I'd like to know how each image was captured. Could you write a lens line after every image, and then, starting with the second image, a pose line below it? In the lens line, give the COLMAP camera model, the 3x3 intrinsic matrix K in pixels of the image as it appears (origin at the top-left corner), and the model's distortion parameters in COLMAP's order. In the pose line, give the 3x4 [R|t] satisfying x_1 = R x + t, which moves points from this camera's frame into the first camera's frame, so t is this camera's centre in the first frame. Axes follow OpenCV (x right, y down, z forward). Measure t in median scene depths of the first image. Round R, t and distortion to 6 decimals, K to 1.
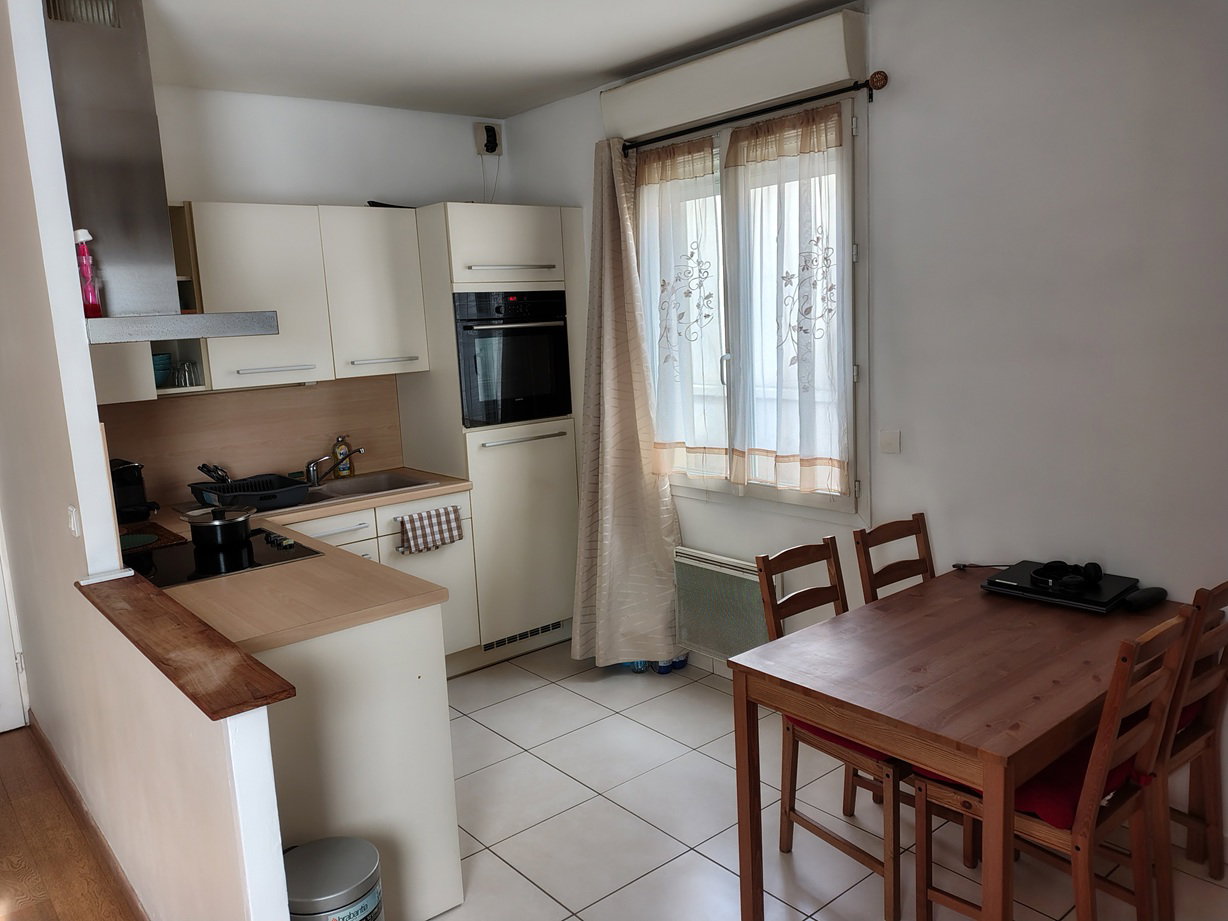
lens RADIAL K [[951.3, 0, 613.9], [0, 951.3, 455.3], [0, 0, 1]] dist [0.030091, -0.034737]
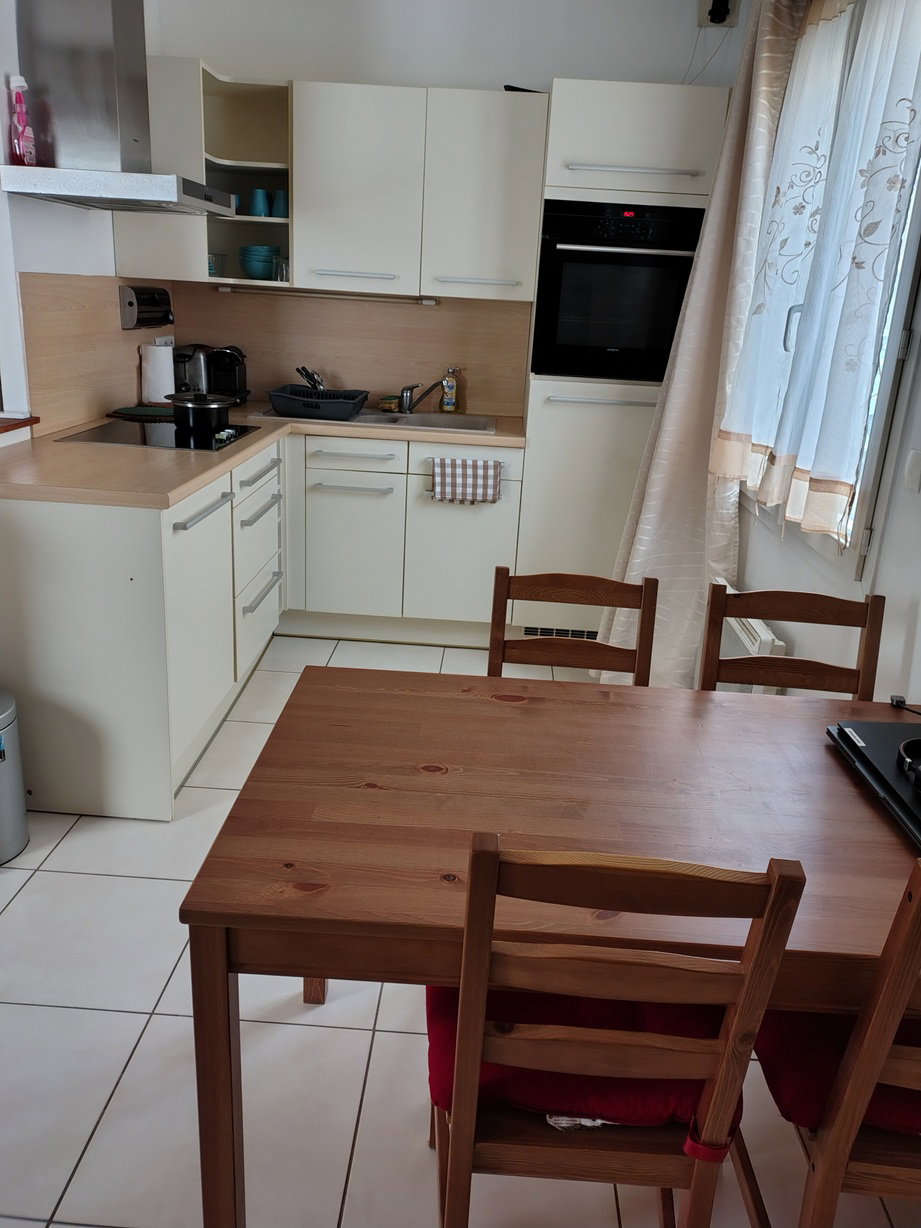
lens RADIAL K [[951.3, 0, 456.8], [0, 951.3, 623.0], [0, 0, 1]] dist [0.030091, -0.034737]
pose [[0.731330, 0.307622, -0.608707, 0.384010], [-0.198793, 0.949895, 0.241208, -0.009006], [0.652409, -0.055396, 0.755840, 0.314162]]
